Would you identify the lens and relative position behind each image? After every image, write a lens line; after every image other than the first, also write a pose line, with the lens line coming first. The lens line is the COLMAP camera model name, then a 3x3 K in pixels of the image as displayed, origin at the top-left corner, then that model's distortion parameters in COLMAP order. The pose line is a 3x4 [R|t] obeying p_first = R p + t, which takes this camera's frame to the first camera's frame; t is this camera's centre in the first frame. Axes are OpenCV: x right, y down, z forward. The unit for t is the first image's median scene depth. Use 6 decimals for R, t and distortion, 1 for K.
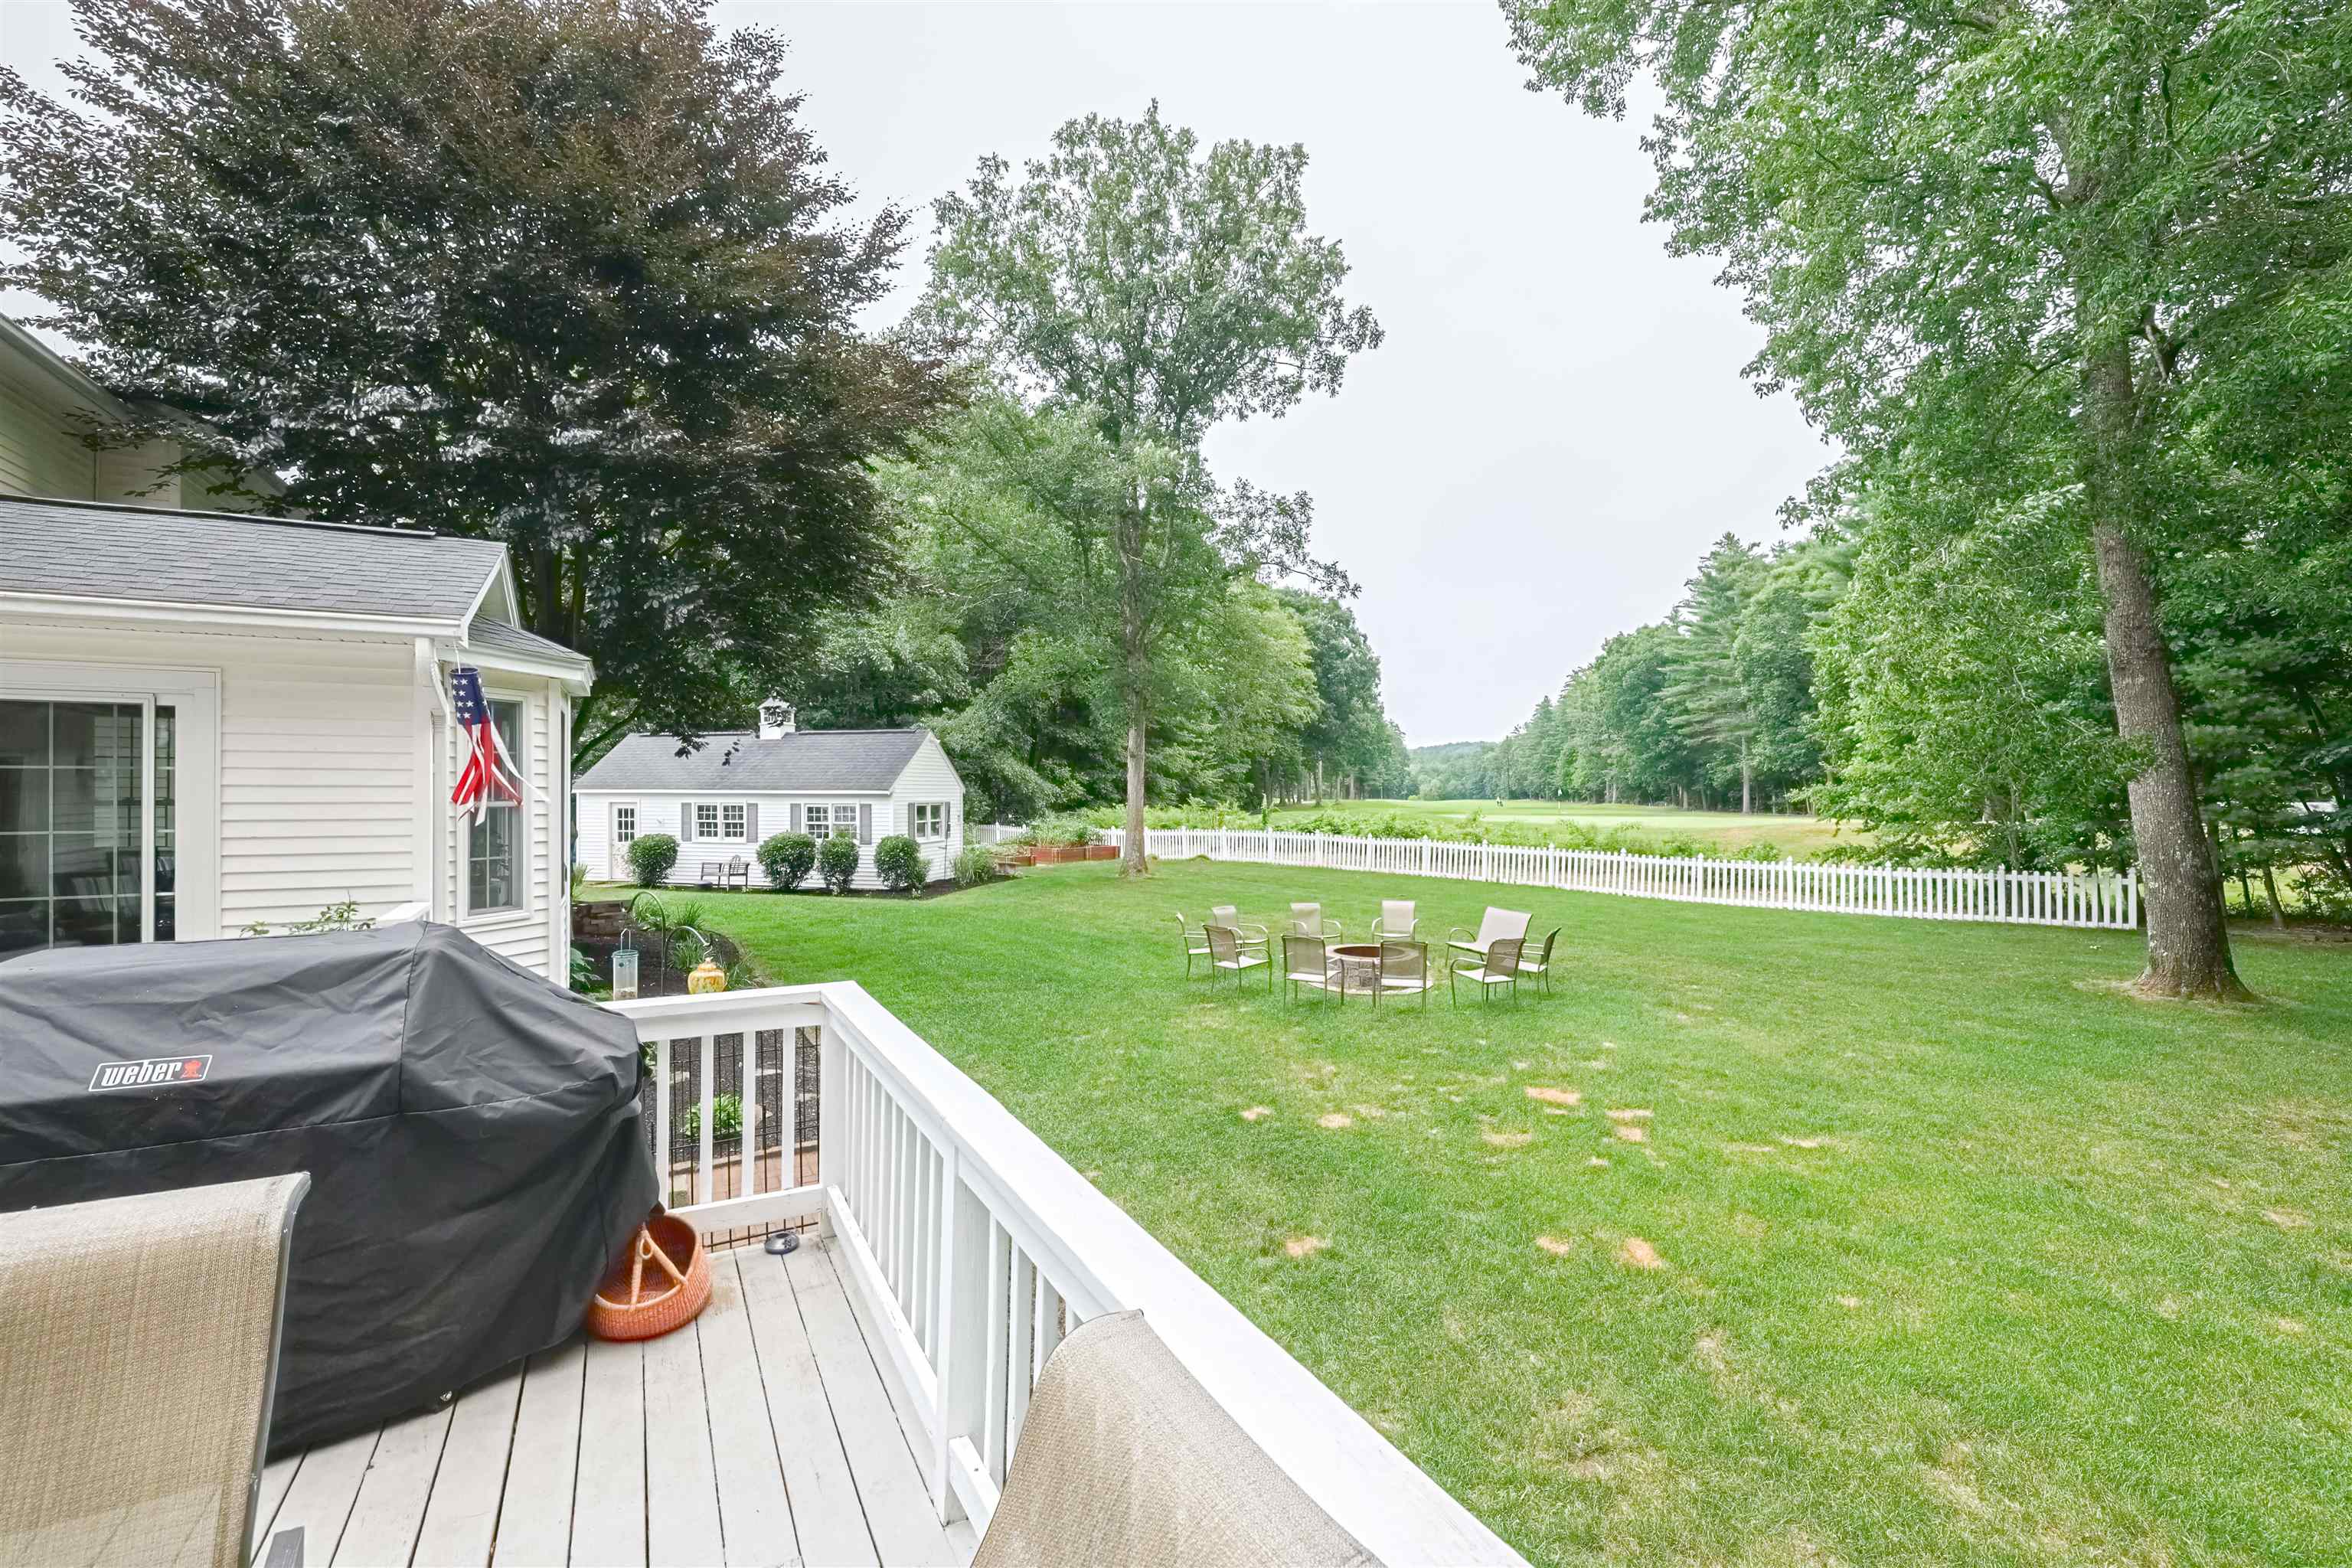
lens RADIAL K [[1010.3, 0, 1176.0], [0, 1010.3, 784.0], [0, 0, 1]] dist [-0.002042, -0.000253]
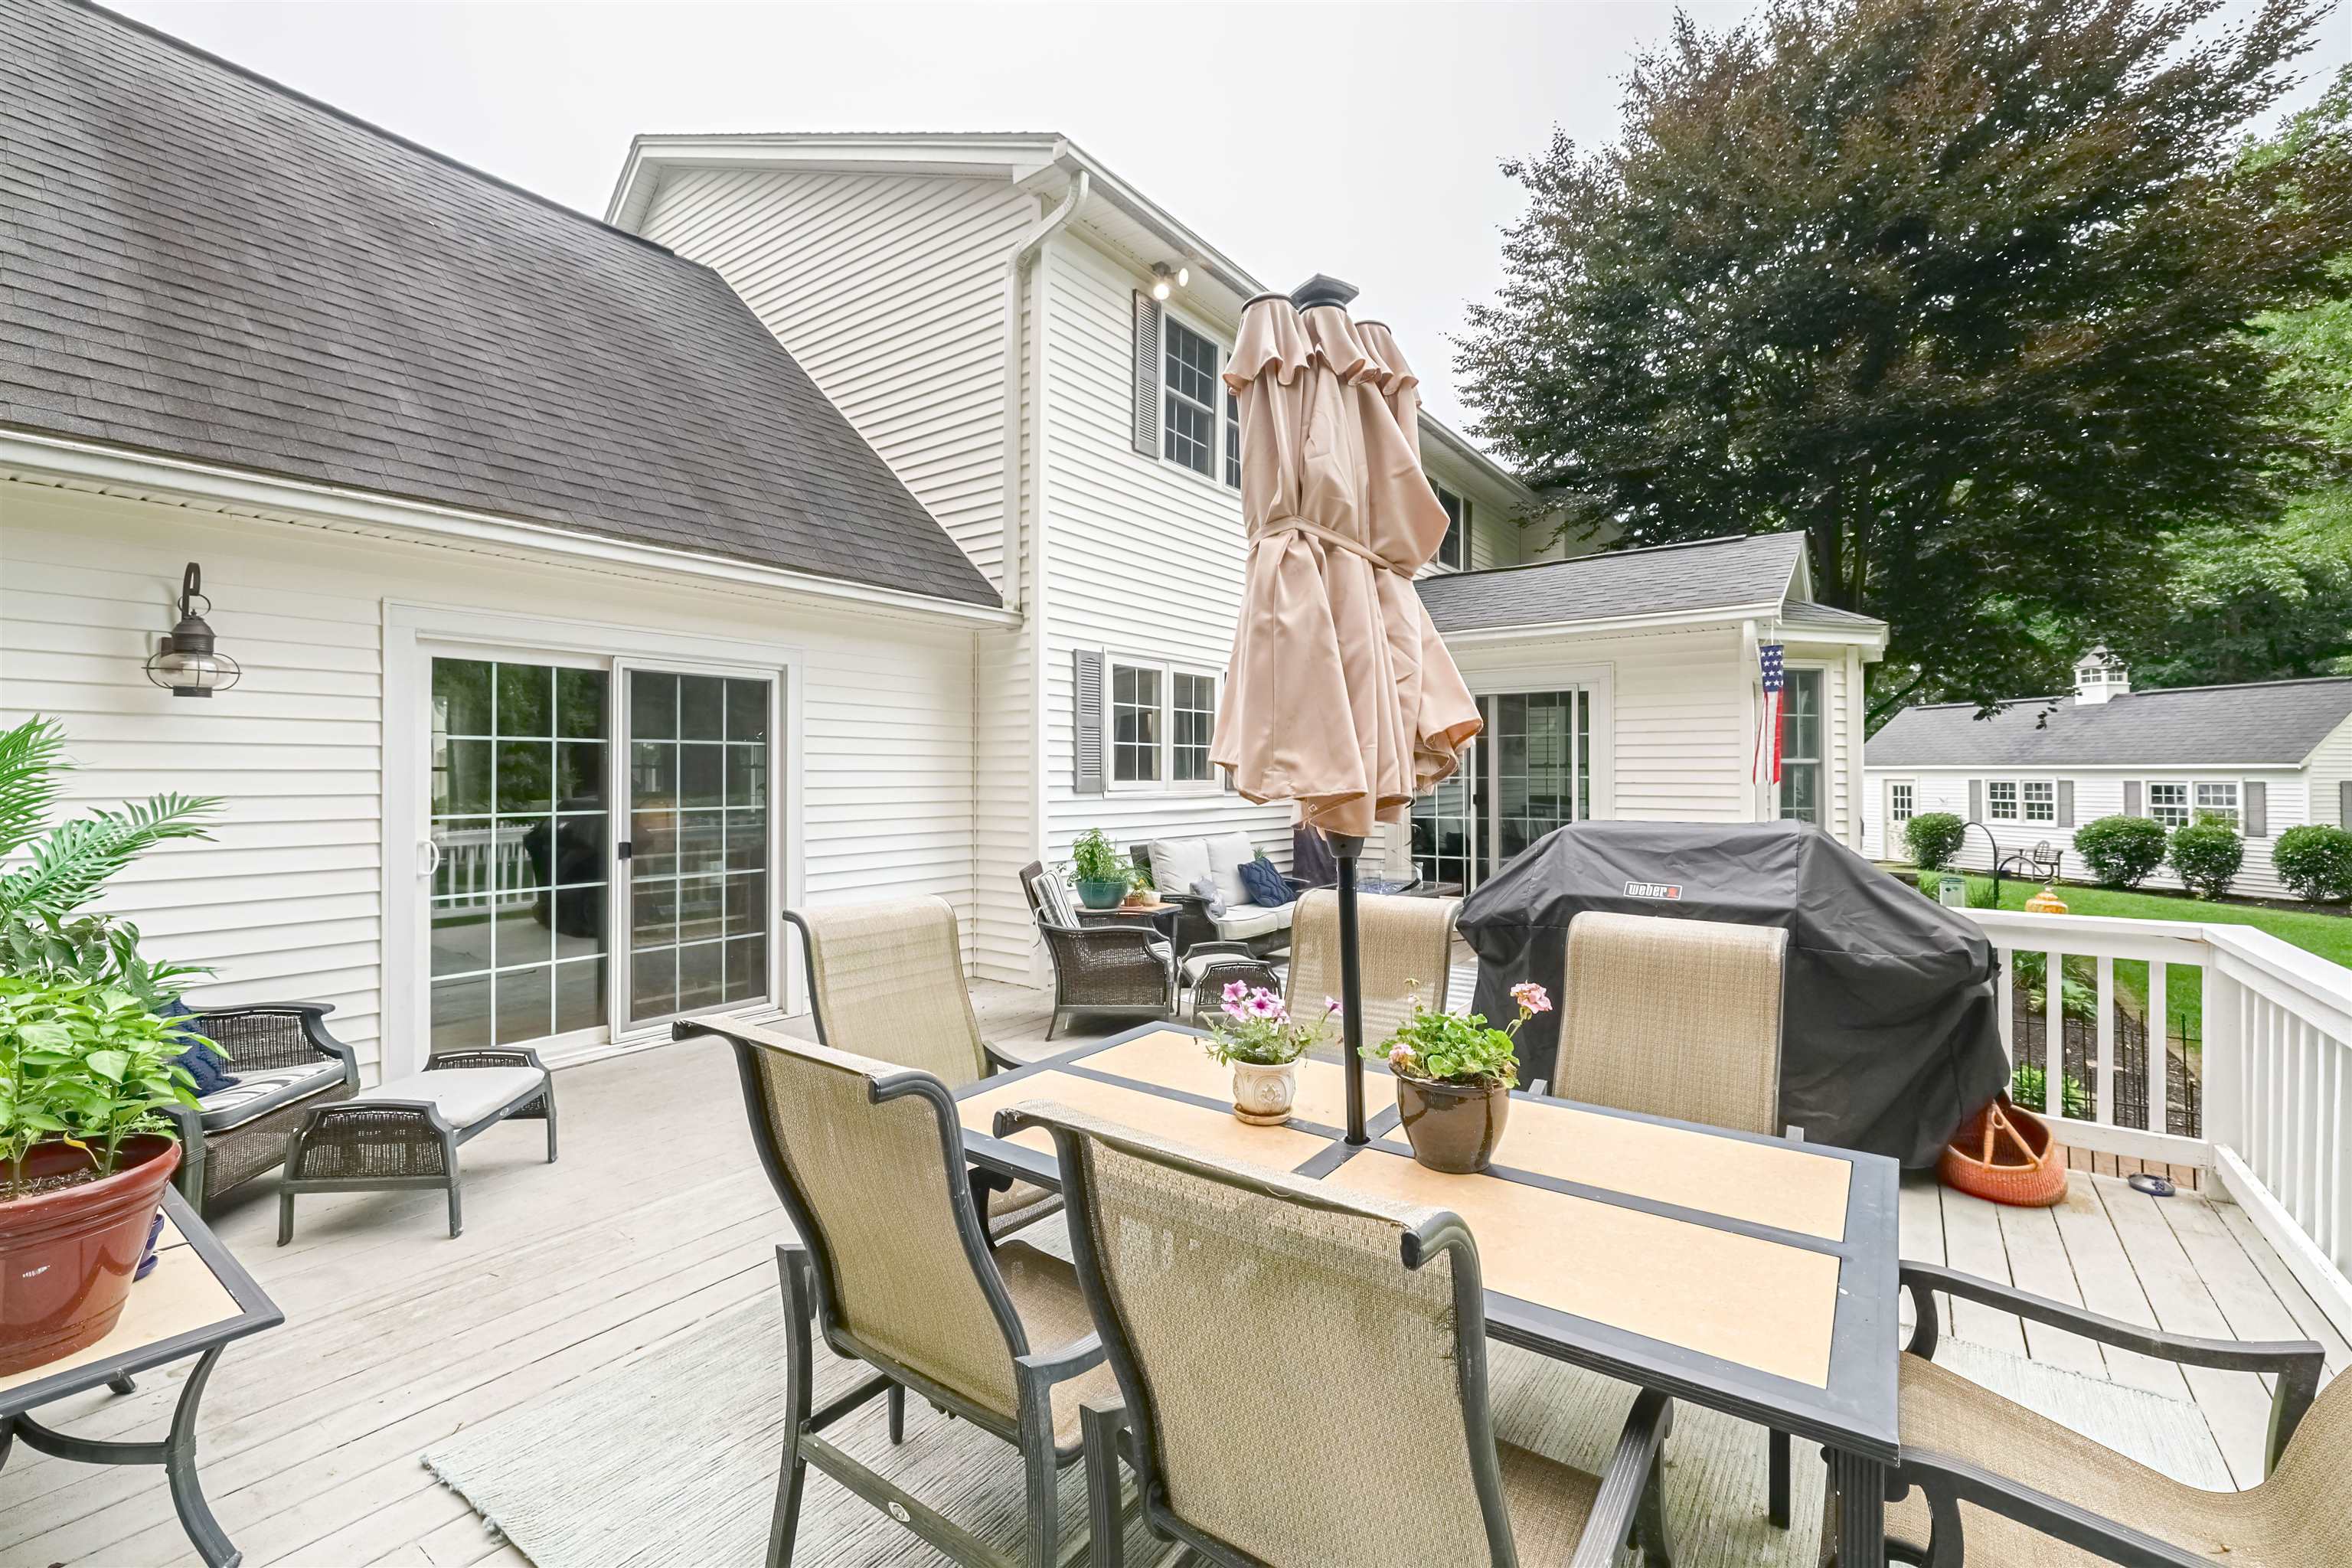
lens RADIAL K [[996.7, 0, 1194.3], [0, 996.7, 759.0], [0, 0, 1]] dist [0.003358, 0.000860]
pose [[0.443790, -0.011311, -0.896059, 0.006967], [0.005443, 0.999936, -0.009926, 0.005892], [0.896114, -0.000472, 0.443823, -0.026086]]
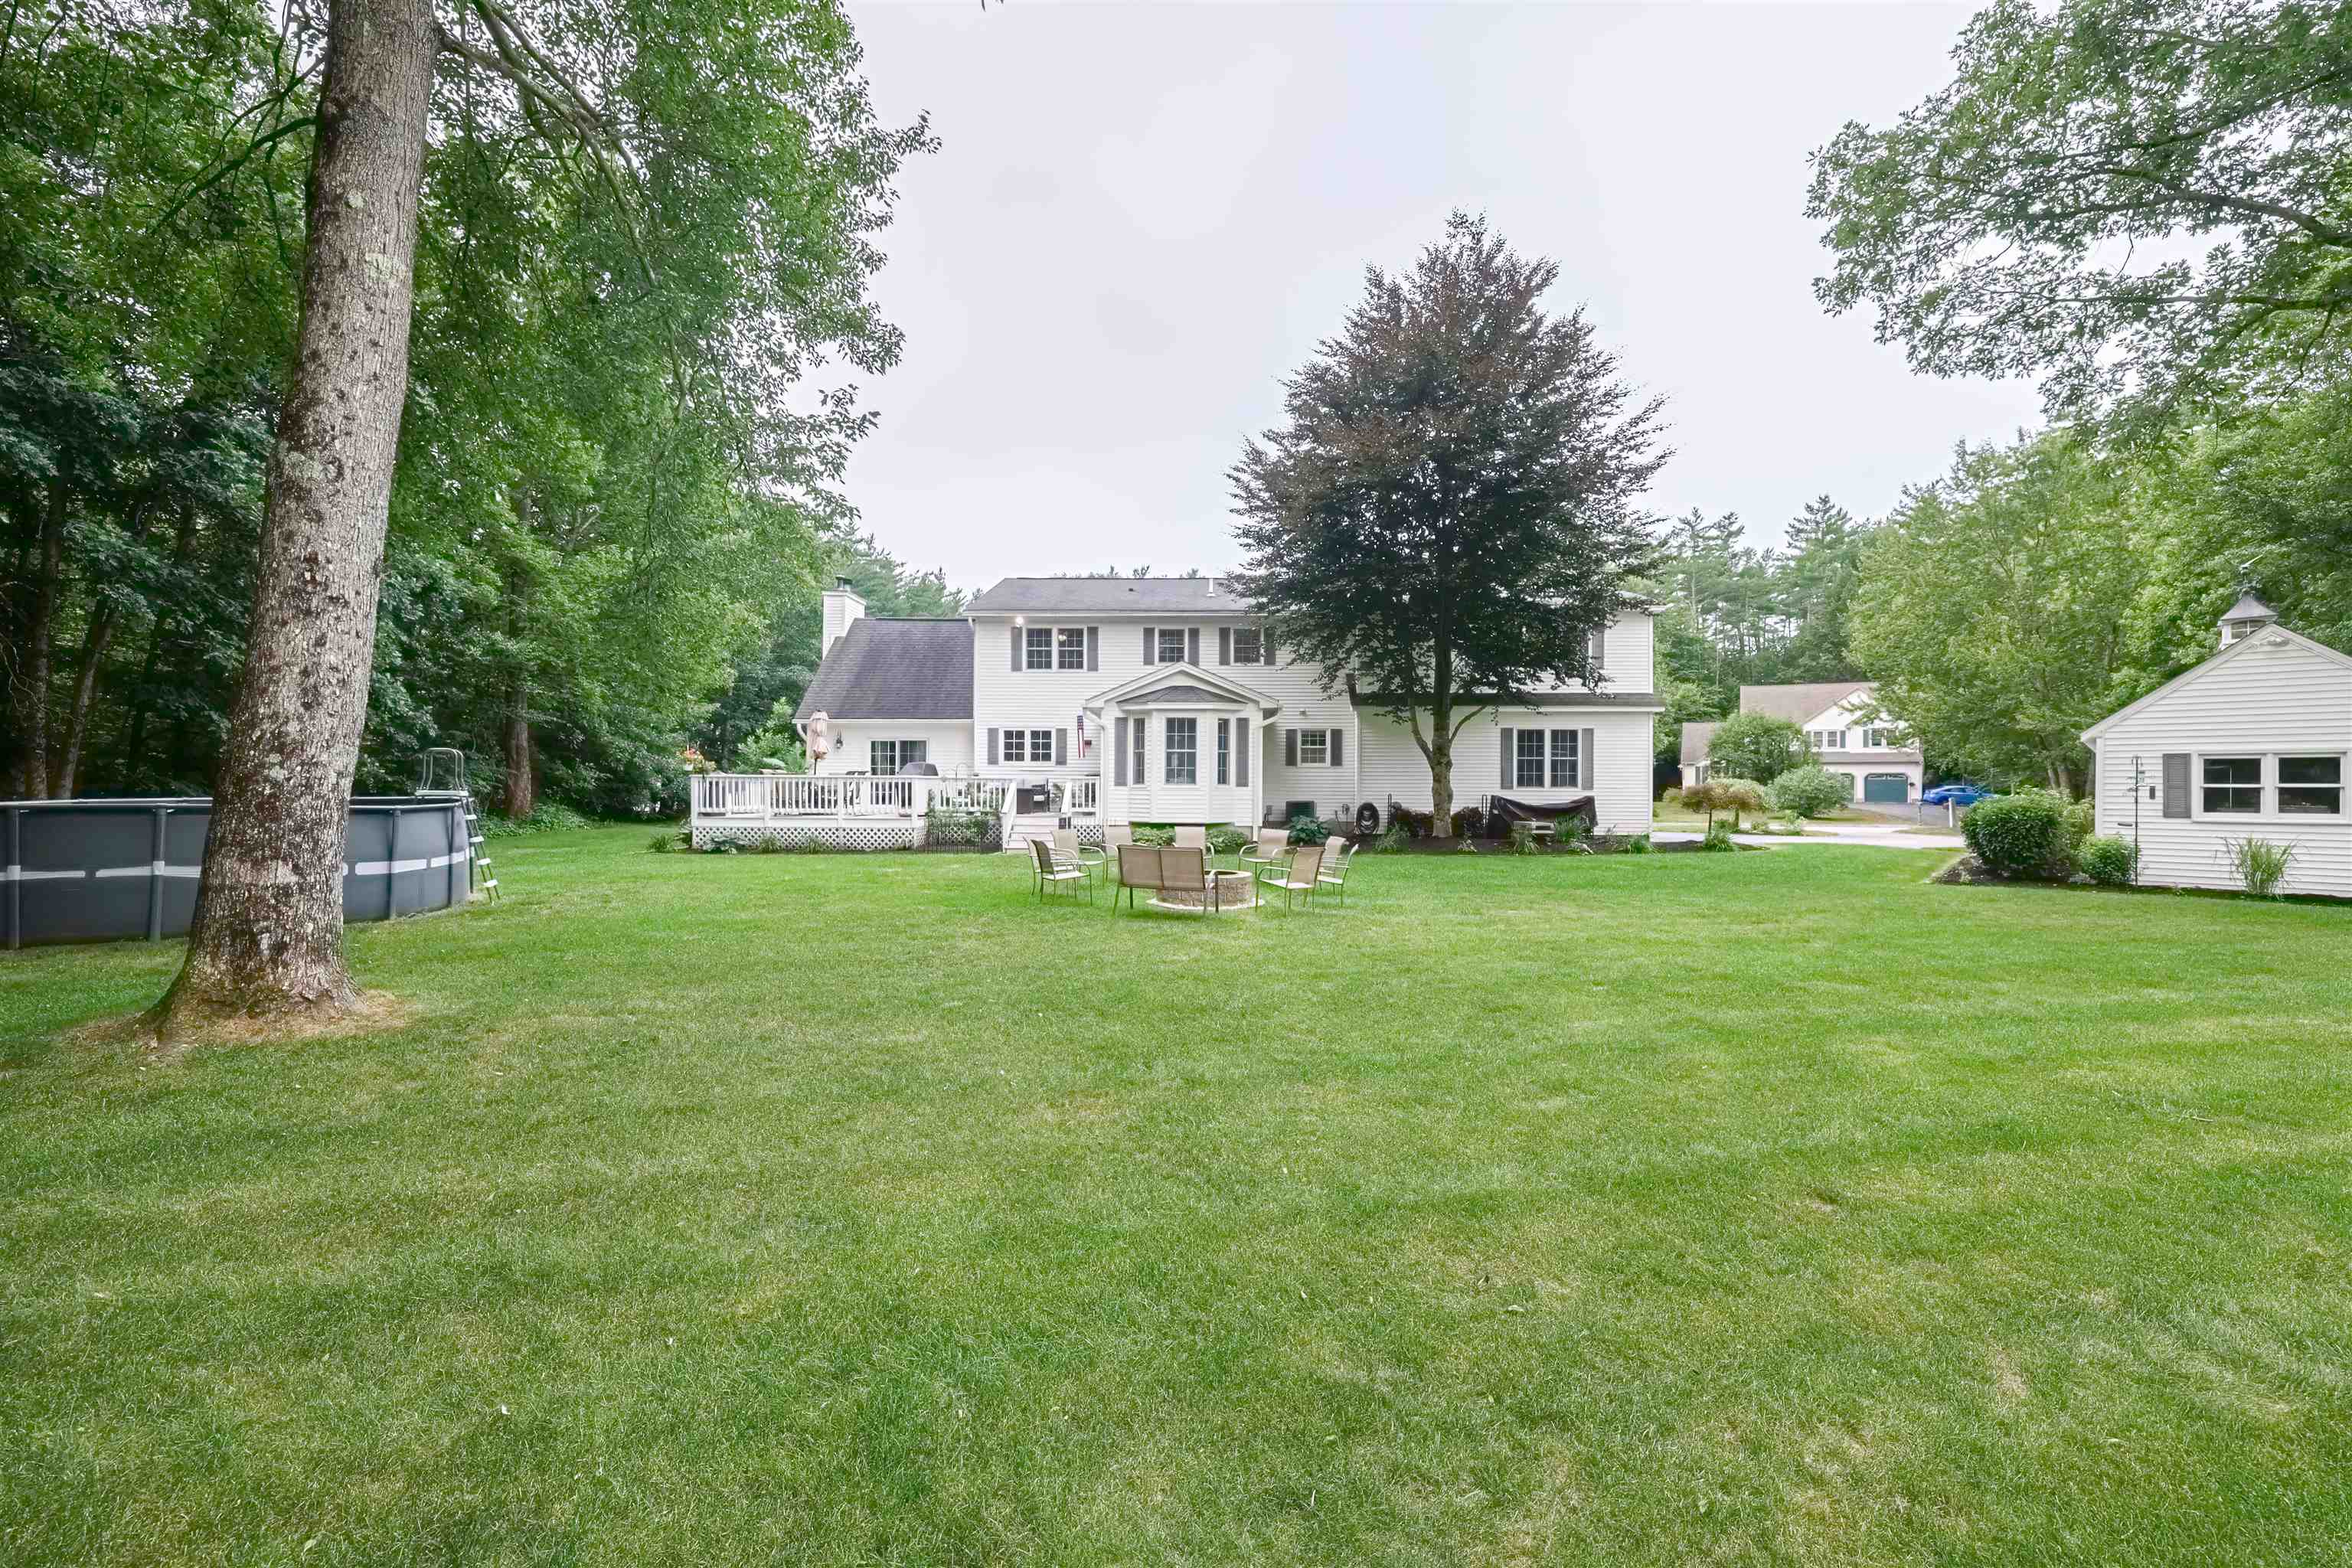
lens RADIAL K [[995.9, 0, 1176.0], [0, 995.9, 784.0], [0, 0, 1]] dist [0.000749, -0.000127]
pose [[-0.504201, -0.008535, -0.863544, 0.739301], [-0.000403, 0.999953, -0.009648, 0.055066], [0.863586, -0.004517, -0.504181, 1.020887]]
